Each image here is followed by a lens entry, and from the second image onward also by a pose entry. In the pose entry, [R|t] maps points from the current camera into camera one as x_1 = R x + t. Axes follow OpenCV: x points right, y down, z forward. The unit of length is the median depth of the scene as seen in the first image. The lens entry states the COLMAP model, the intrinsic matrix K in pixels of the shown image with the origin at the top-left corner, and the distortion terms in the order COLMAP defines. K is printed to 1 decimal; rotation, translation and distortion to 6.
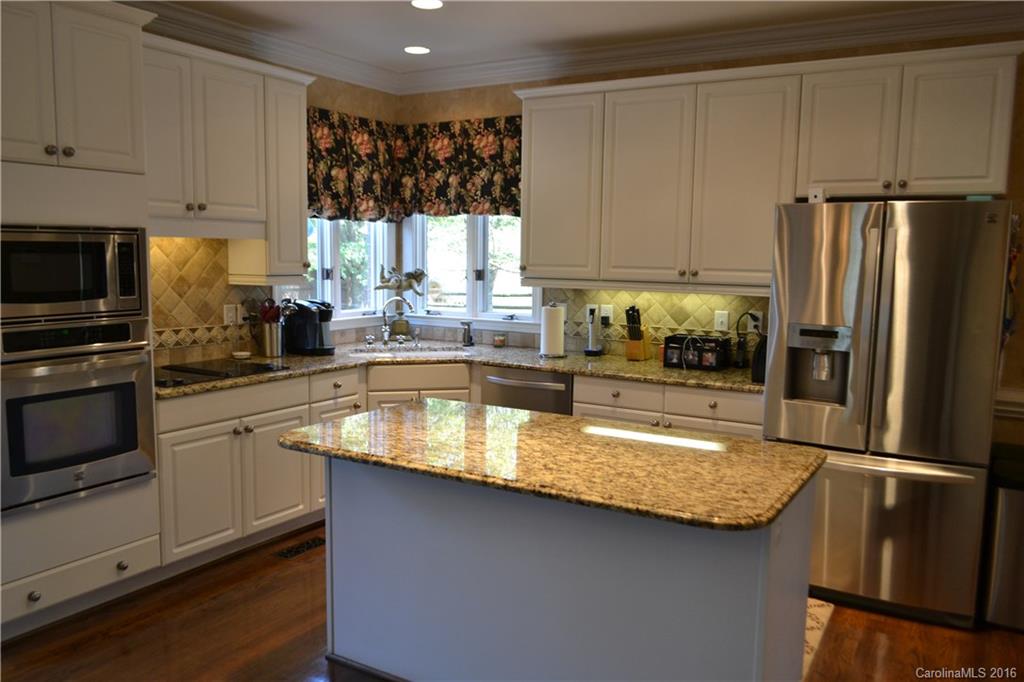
lens RADIAL K [[814.0, 0, 504.5], [0, 814.0, 351.1], [0, 0, 1]] dist [0.018230, 0.004594]
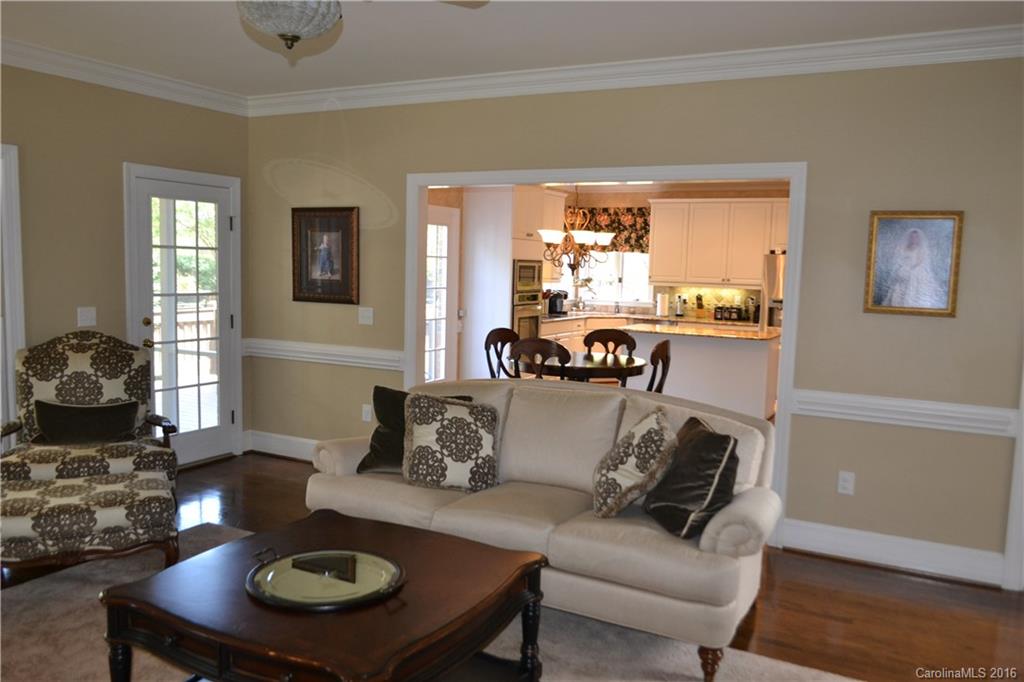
lens RADIAL K [[814.0, 0, 517.9], [0, 814.0, 347.2], [0, 0, 1]] dist [0.018230, 0.004594]
pose [[0.997854, 0.008734, 0.064895, -0.485902], [-0.007423, 0.999764, -0.020423, 0.140678], [-0.065058, 0.019897, 0.997683, -1.218000]]
